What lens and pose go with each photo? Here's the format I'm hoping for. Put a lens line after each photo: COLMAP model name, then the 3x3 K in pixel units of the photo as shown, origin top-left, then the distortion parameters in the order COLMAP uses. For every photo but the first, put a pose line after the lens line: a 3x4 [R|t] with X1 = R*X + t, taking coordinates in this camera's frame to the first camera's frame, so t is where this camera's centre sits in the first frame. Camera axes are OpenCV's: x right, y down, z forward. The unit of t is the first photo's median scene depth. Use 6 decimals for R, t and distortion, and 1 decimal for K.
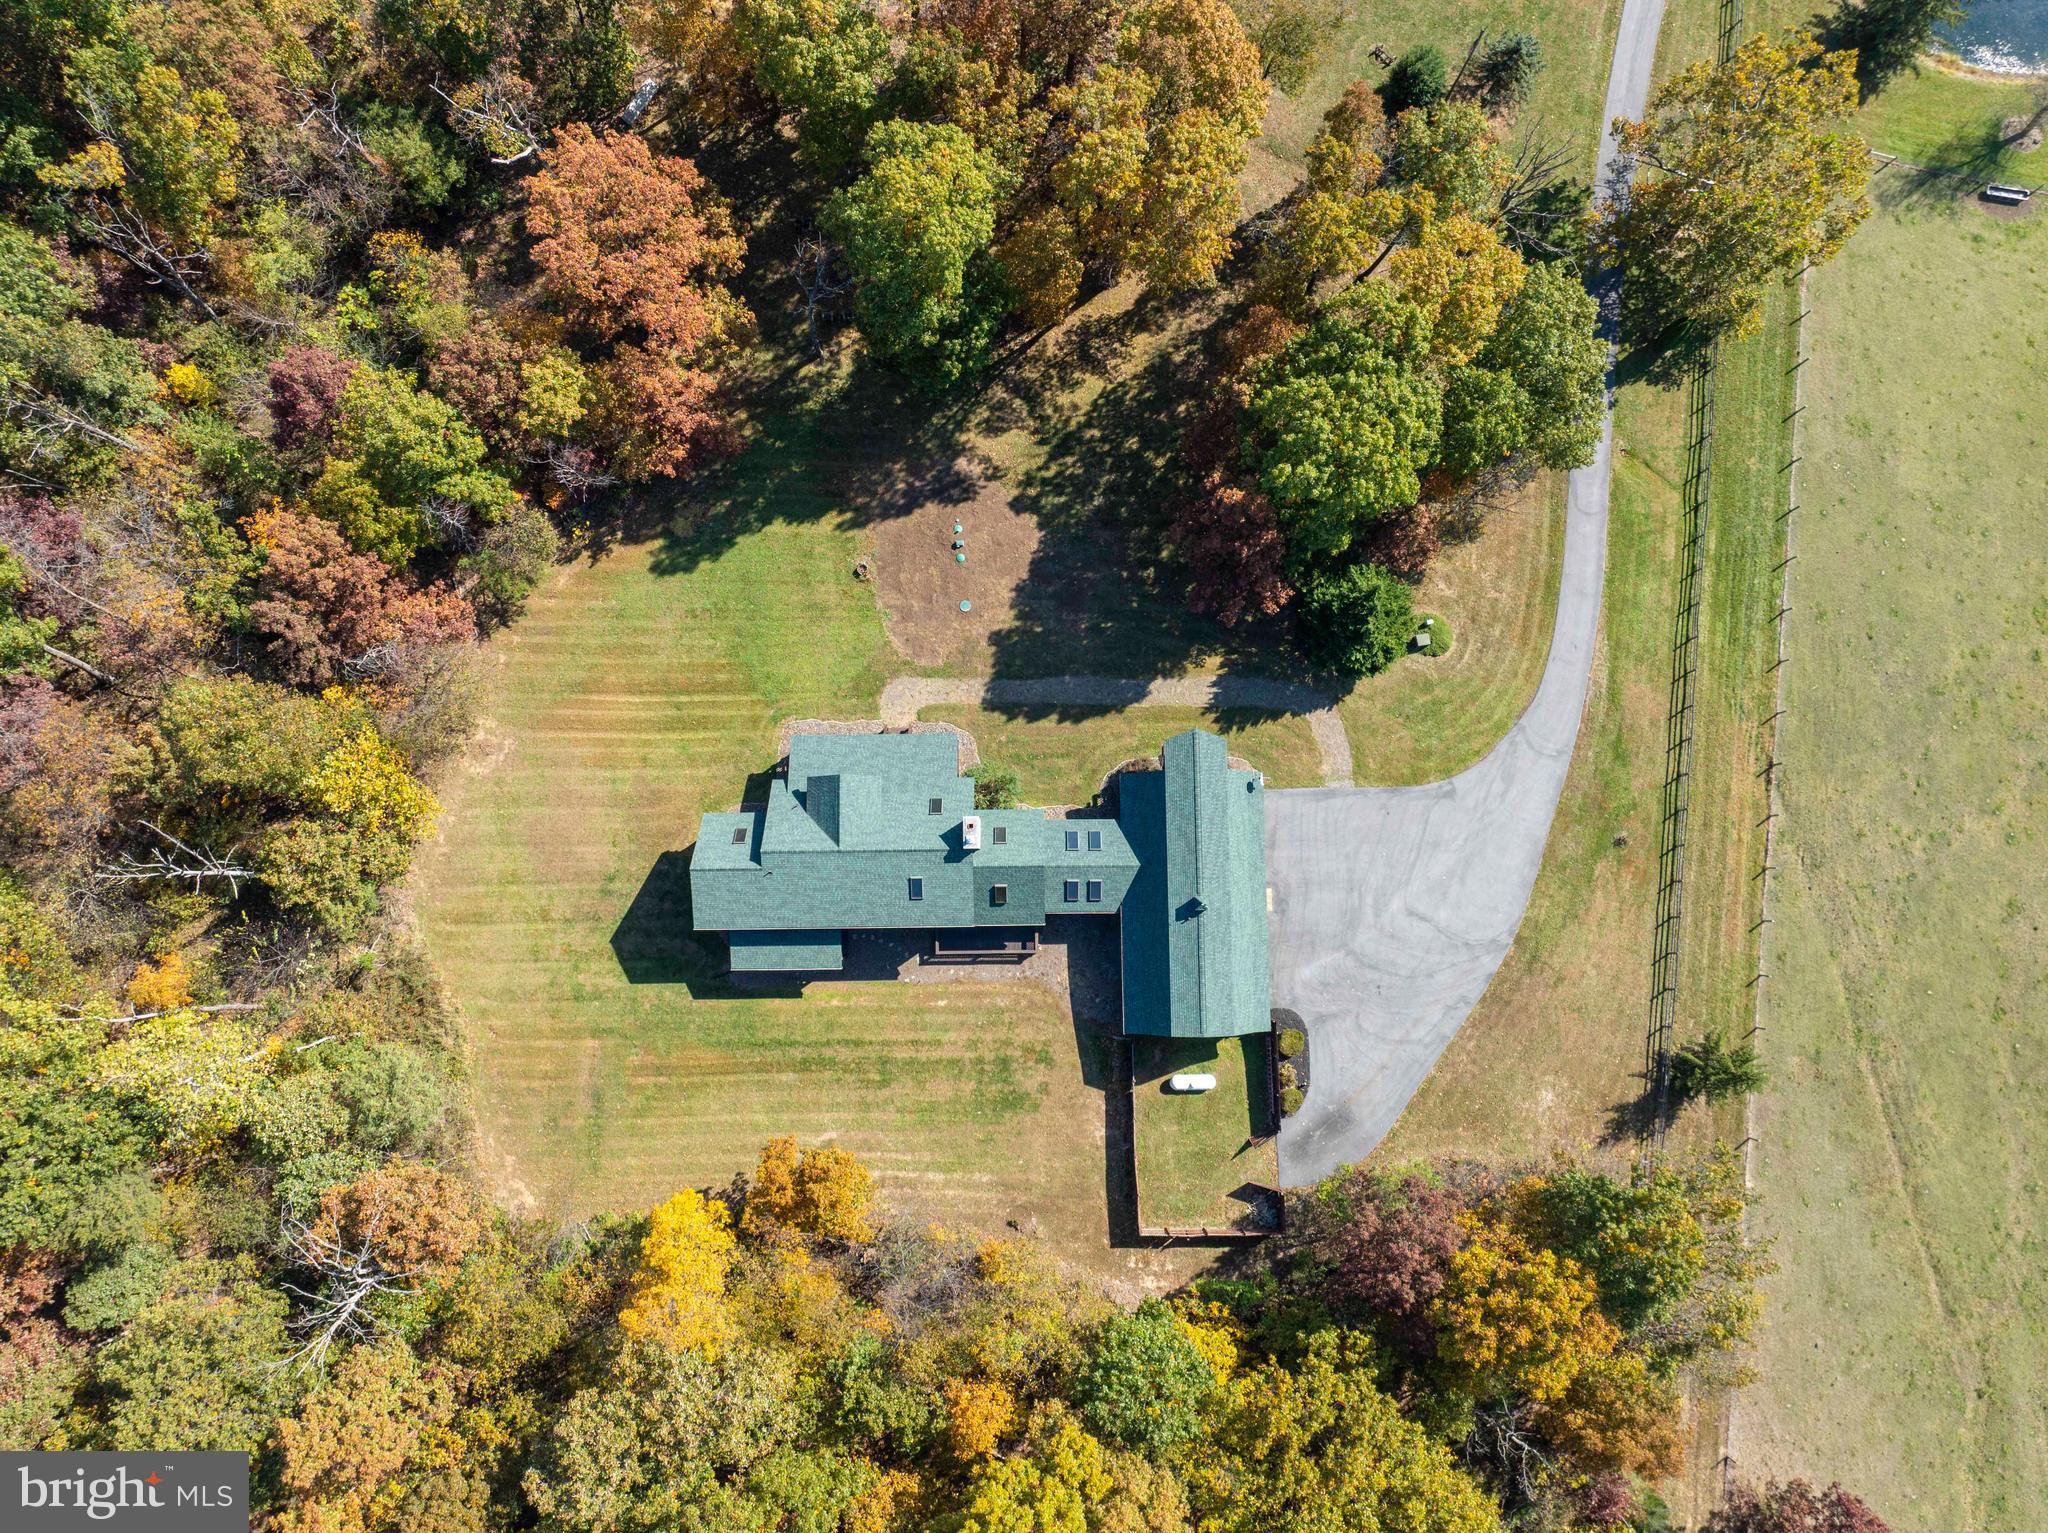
lens RADIAL K [[1437.9, 0, 1043.0], [0, 1437.9, 764.4], [0, 0, 1]] dist [-0.039987, 0.003876]
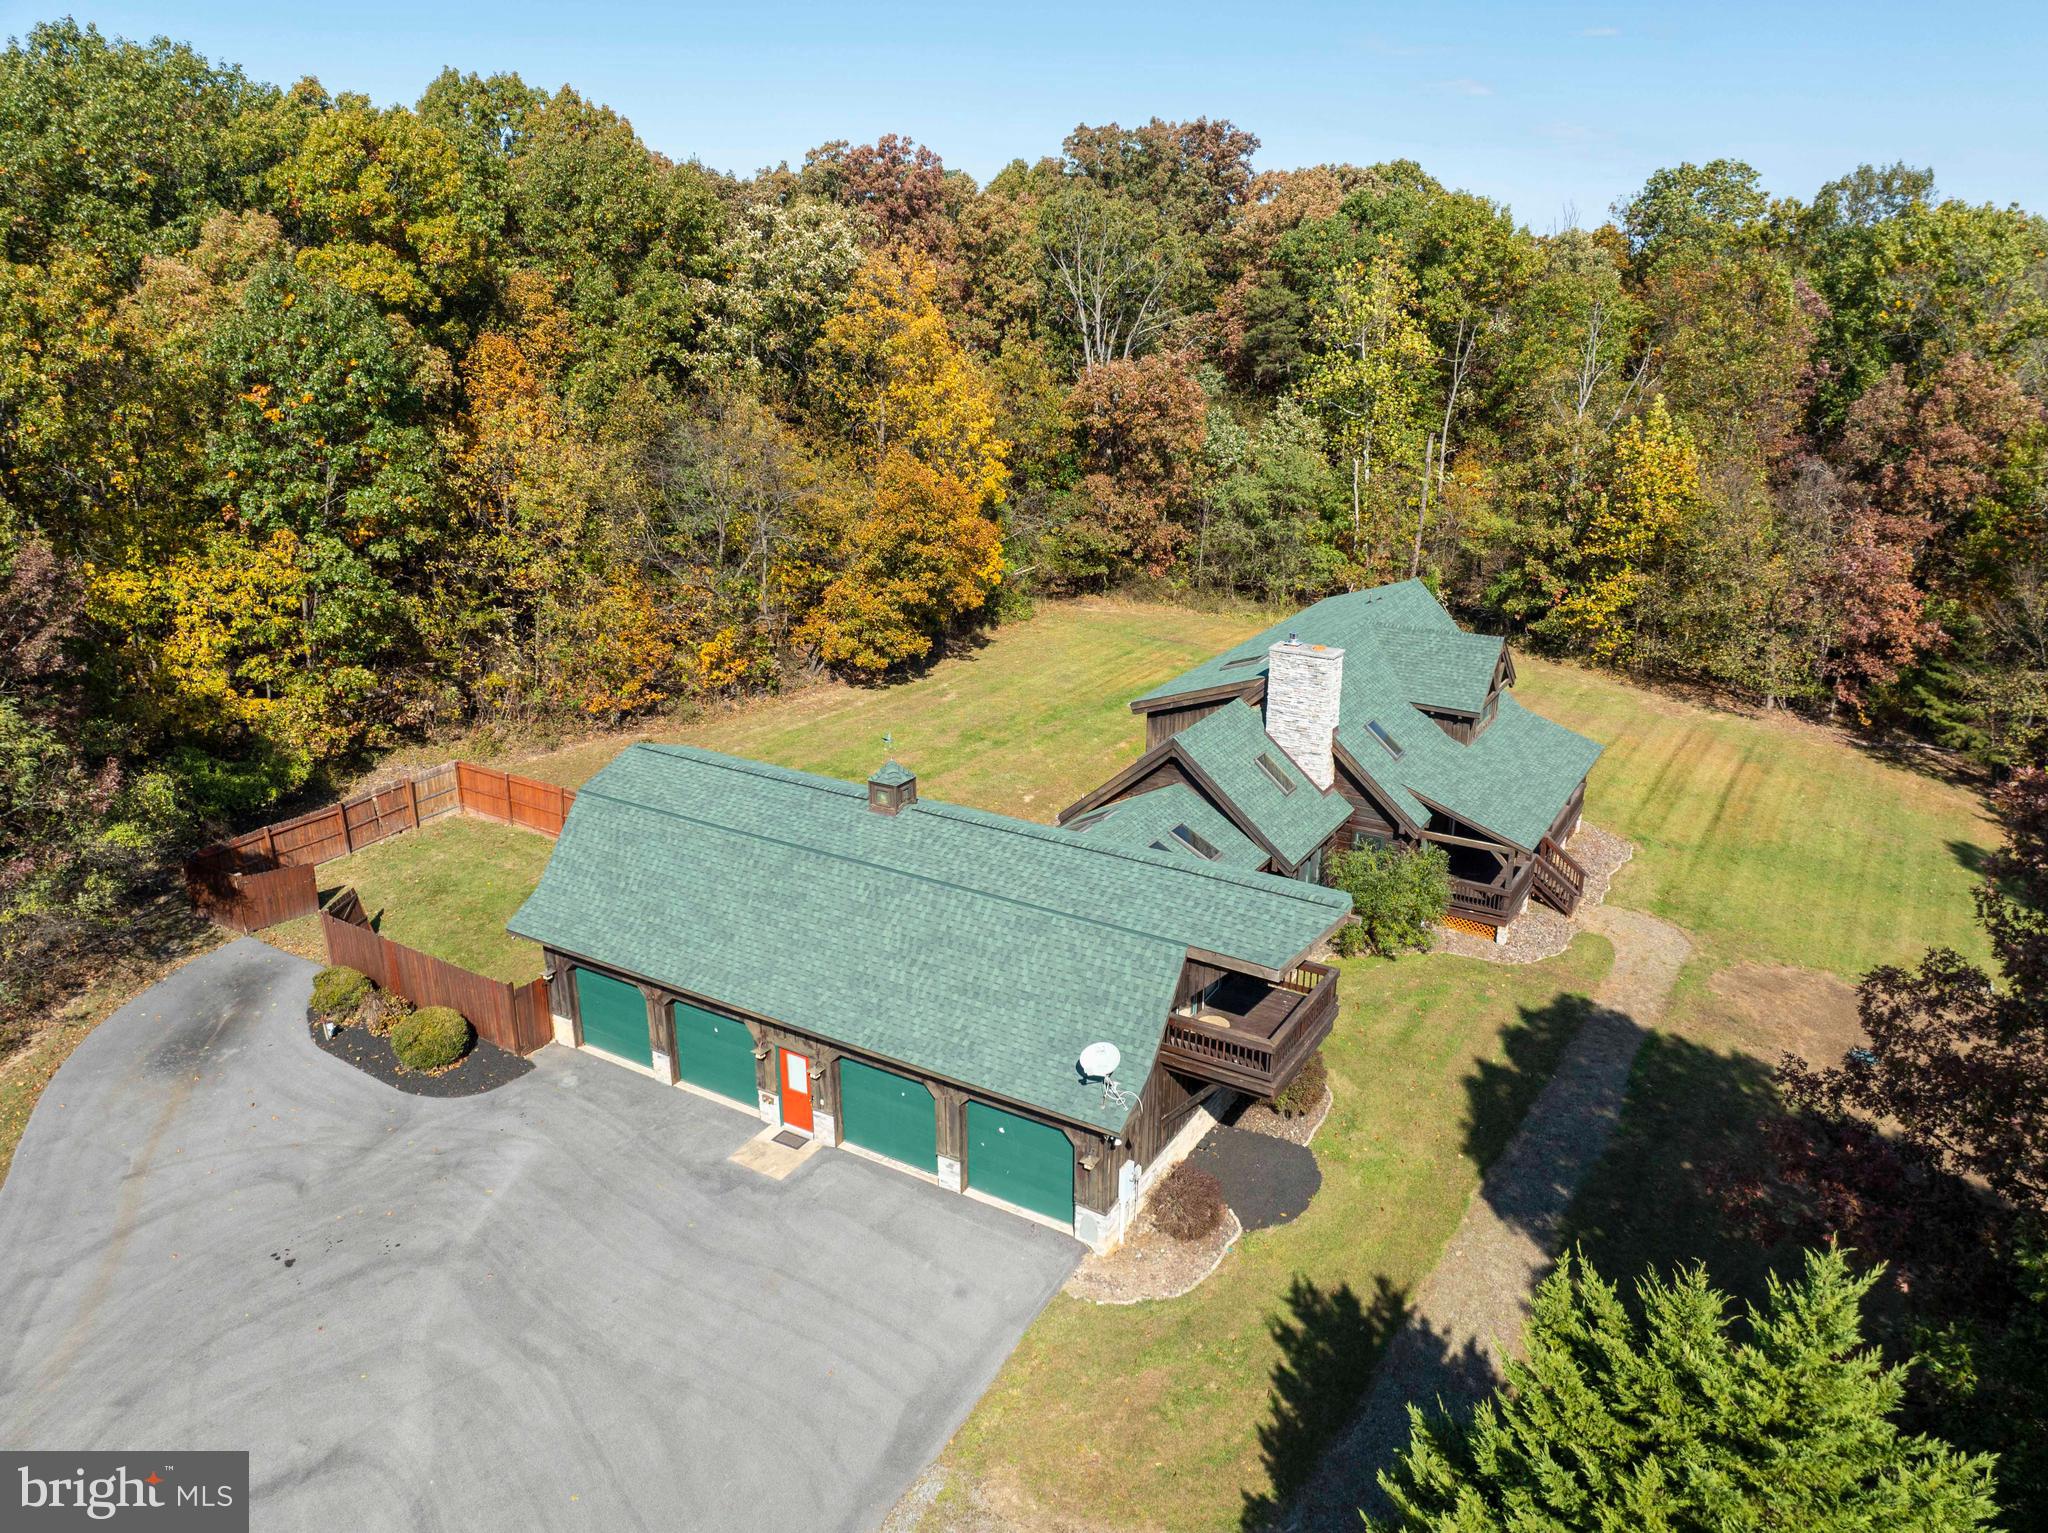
lens RADIAL K [[1434.1, 0, 1044.9], [0, 1434.1, 764.8], [0, 0, 1]] dist [-0.041794, 0.009685]
pose [[-0.519807, 0.250738, -0.816659, 0.376582], [-0.851769, -0.078819, 0.517955, -0.122858], [0.065503, 0.964841, 0.254541, 0.871987]]
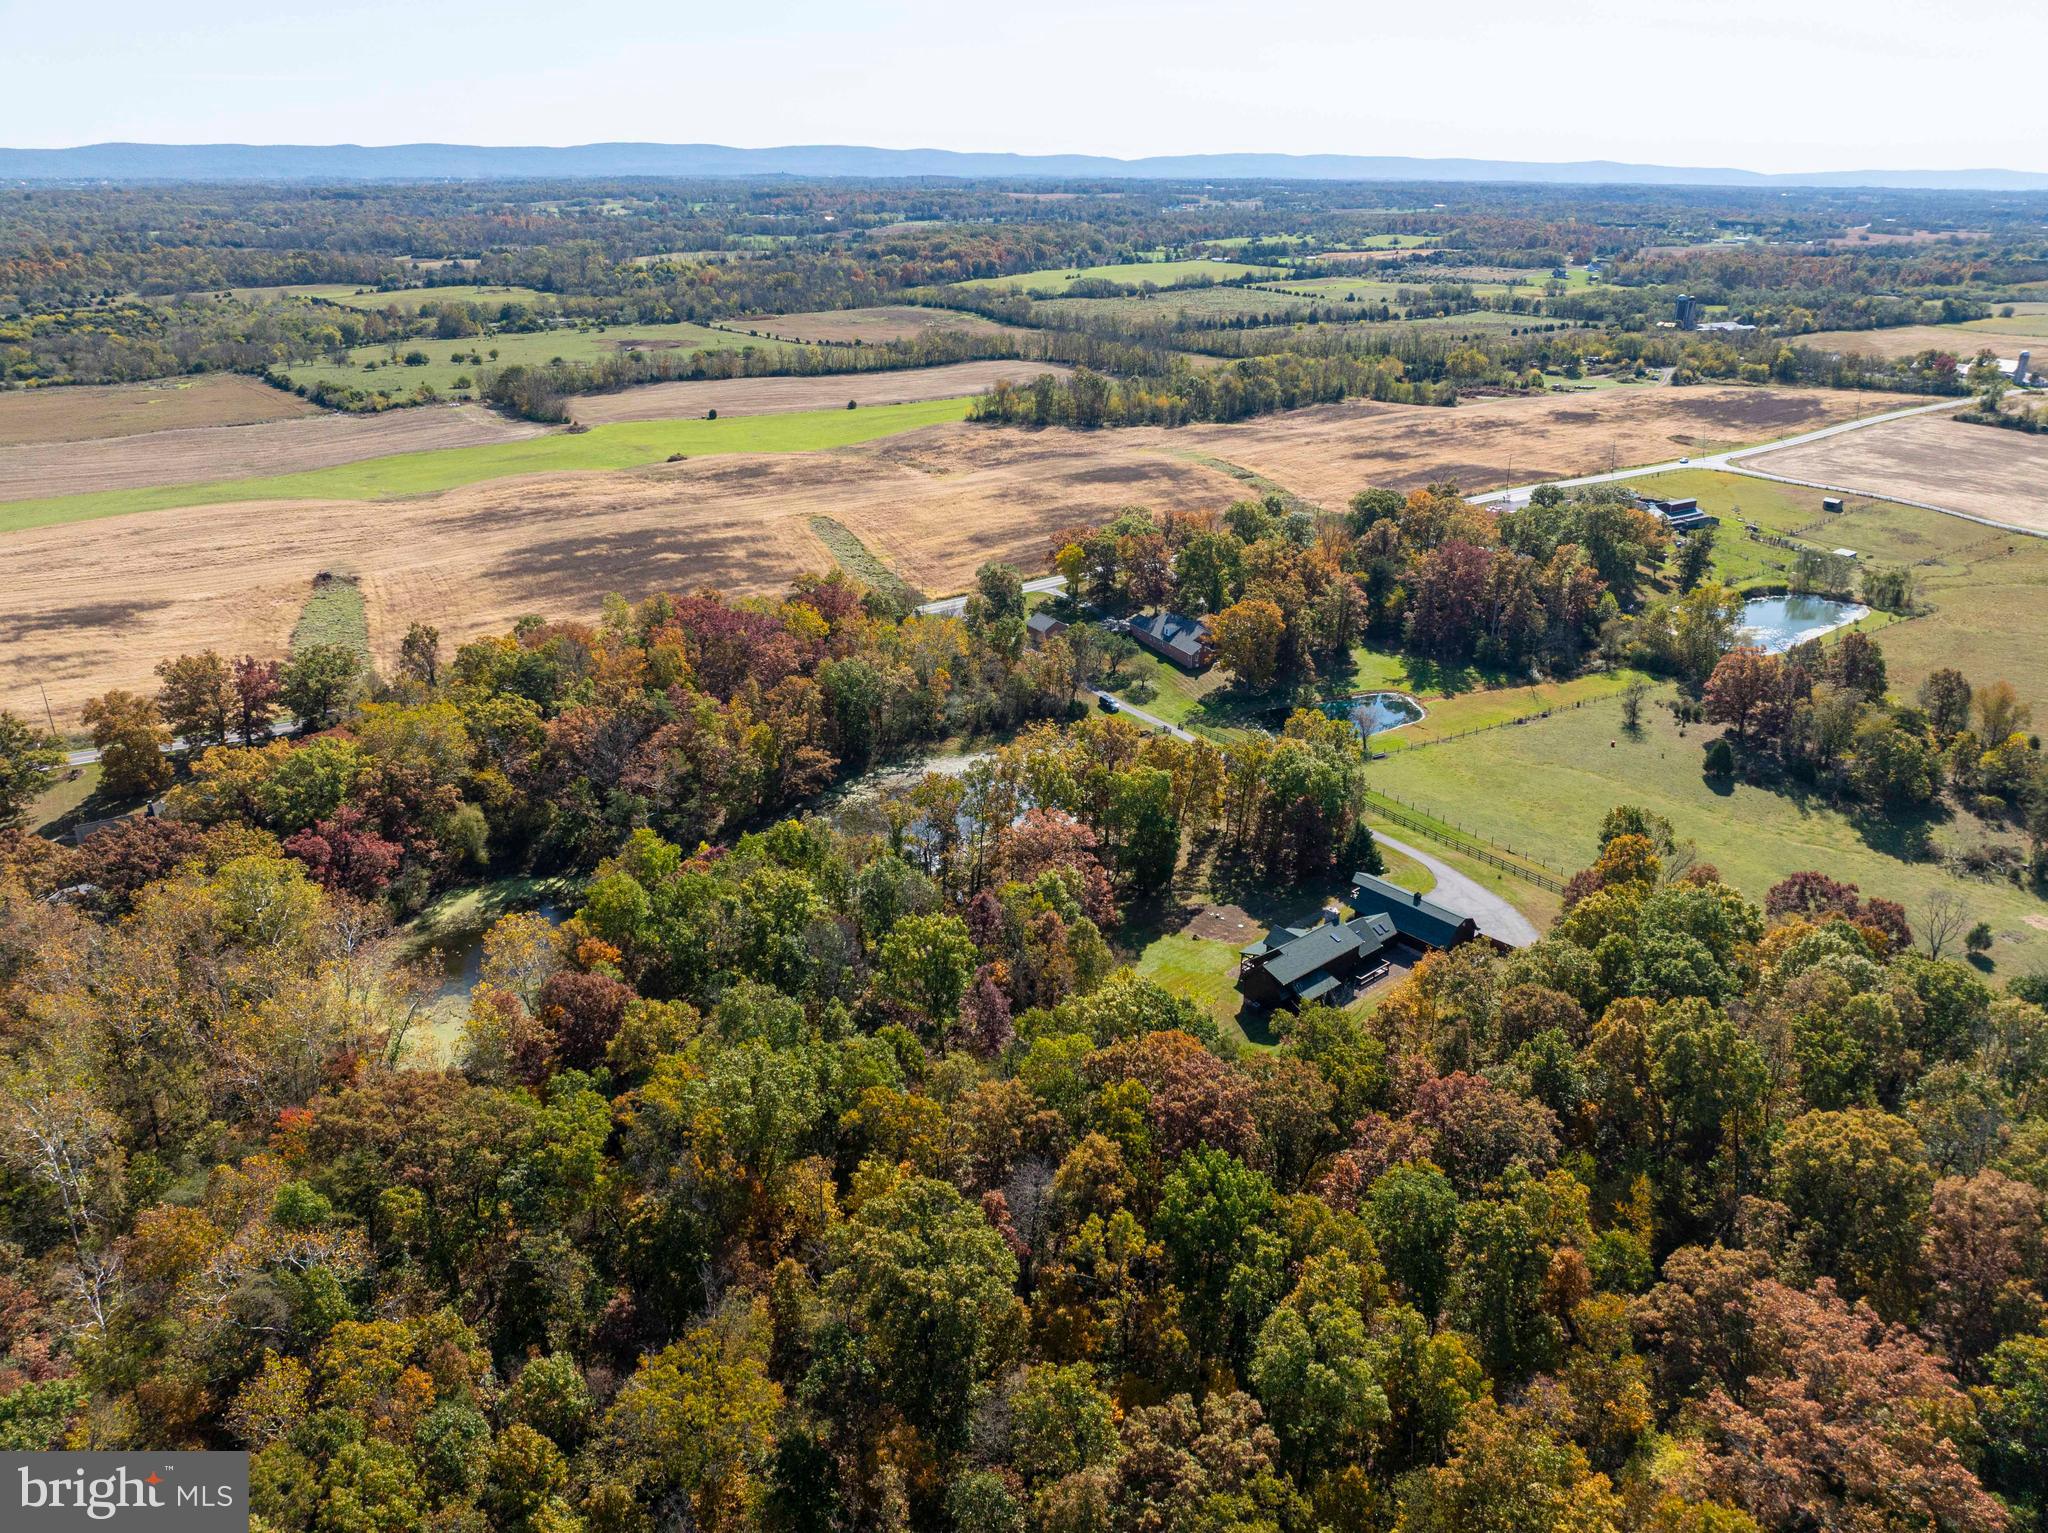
lens RADIAL K [[1434.1, 0, 1044.9], [0, 1434.1, 764.8], [0, 0, 1]] dist [-0.041794, 0.009685]
pose [[0.757141, -0.279372, 0.590499, -1.612156], [0.651992, 0.379283, -0.656544, 1.110609], [-0.040546, 0.882097, 0.469319, -0.250033]]
